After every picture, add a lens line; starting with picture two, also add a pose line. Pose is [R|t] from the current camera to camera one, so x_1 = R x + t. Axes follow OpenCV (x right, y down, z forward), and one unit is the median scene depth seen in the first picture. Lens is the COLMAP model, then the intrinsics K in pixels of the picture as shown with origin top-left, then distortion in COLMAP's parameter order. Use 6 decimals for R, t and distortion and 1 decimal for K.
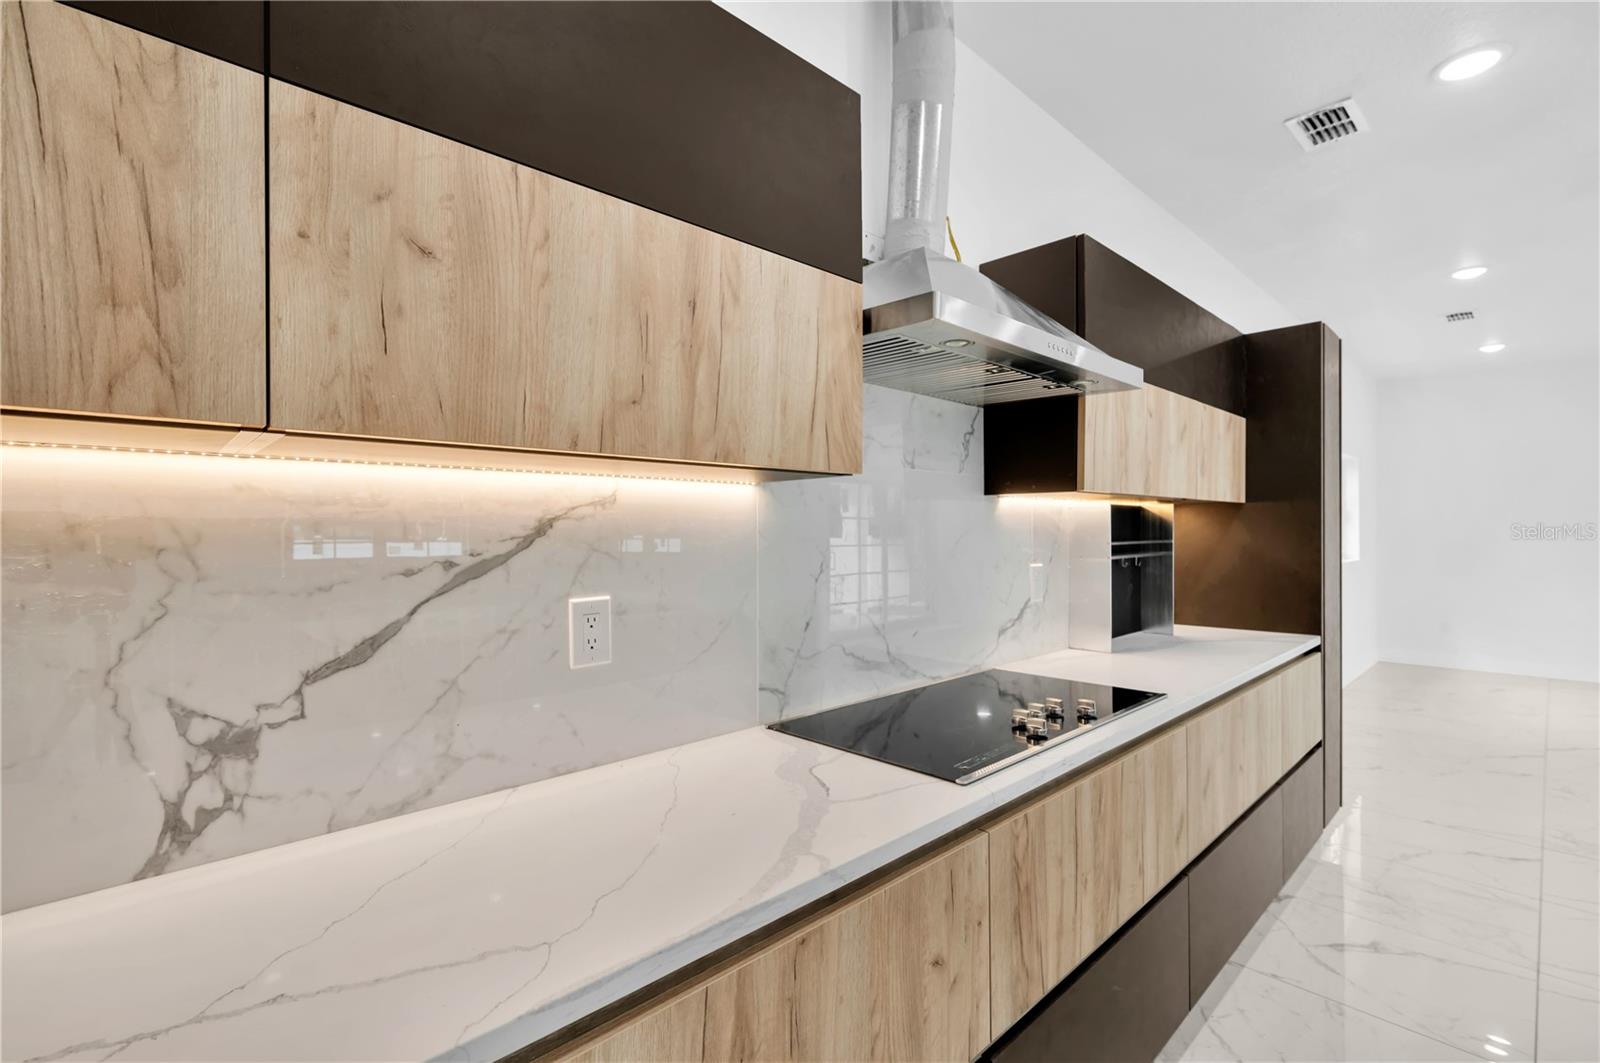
lens RADIAL K [[710.8, 0, 806.2], [0, 710.8, 528.6], [0, 0, 1]] dist [0.000123, 0.000693]
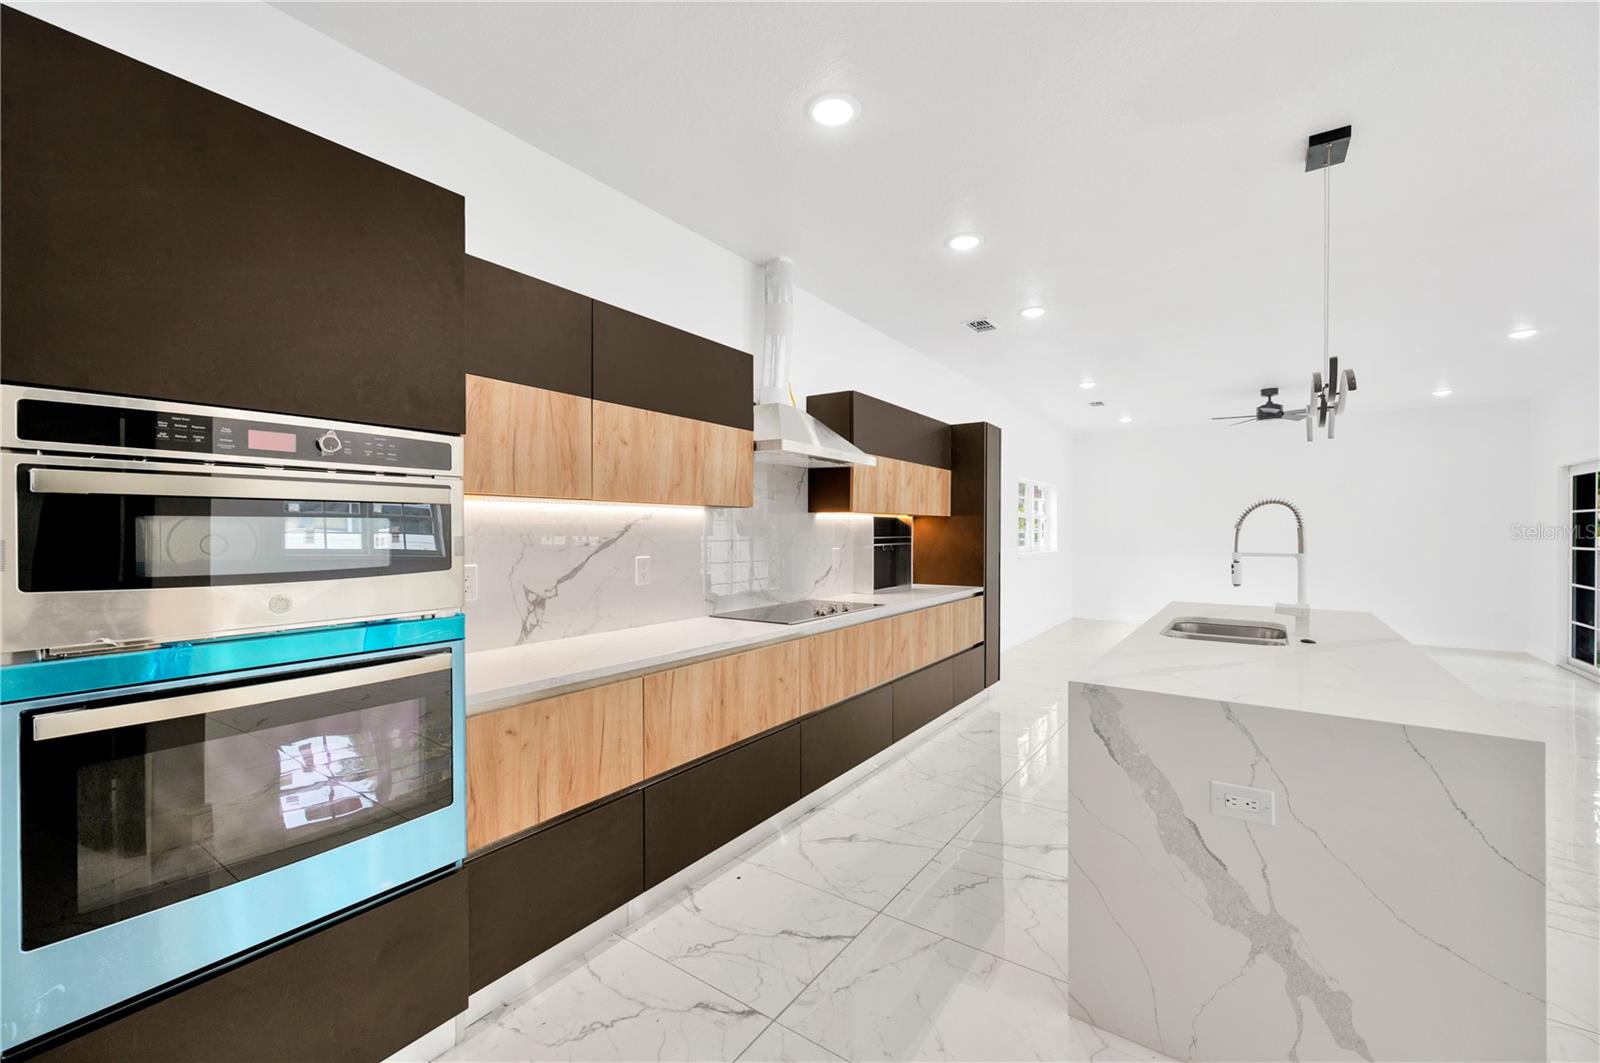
lens RADIAL K [[631.3, 0, 800.8], [0, 631.3, 530.8], [0, 0, 1]] dist [-0.000733, -0.000692]
pose [[0.980595, 0.005925, 0.195955, -0.189773], [-0.006598, 0.999974, 0.002780, -0.001463], [-0.195933, -0.004019, 0.980609, -1.197635]]
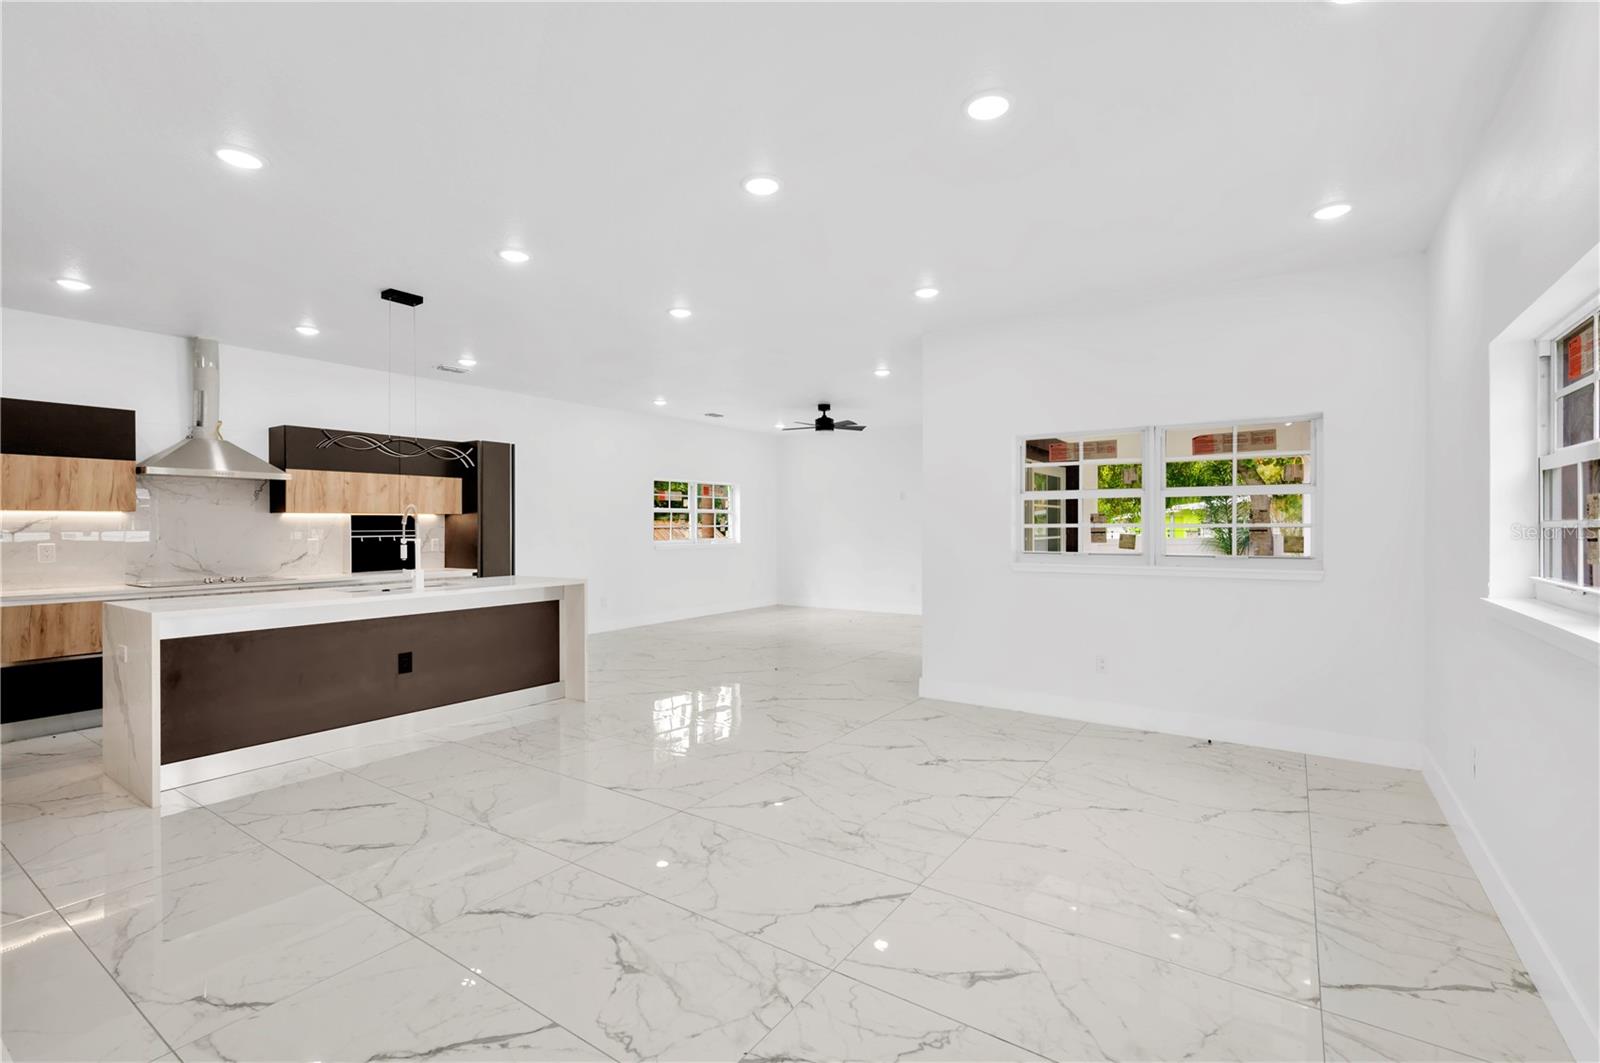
lens RADIAL K [[710.8, 0, 791.7], [0, 710.8, 525.7], [0, 0, 1]] dist [0.000123, 0.000693]
pose [[0.977701, 0.005995, 0.209914, 2.679544], [-0.007899, 0.999935, 0.008230, -0.058498], [-0.209851, -0.009705, 0.977685, -3.406638]]
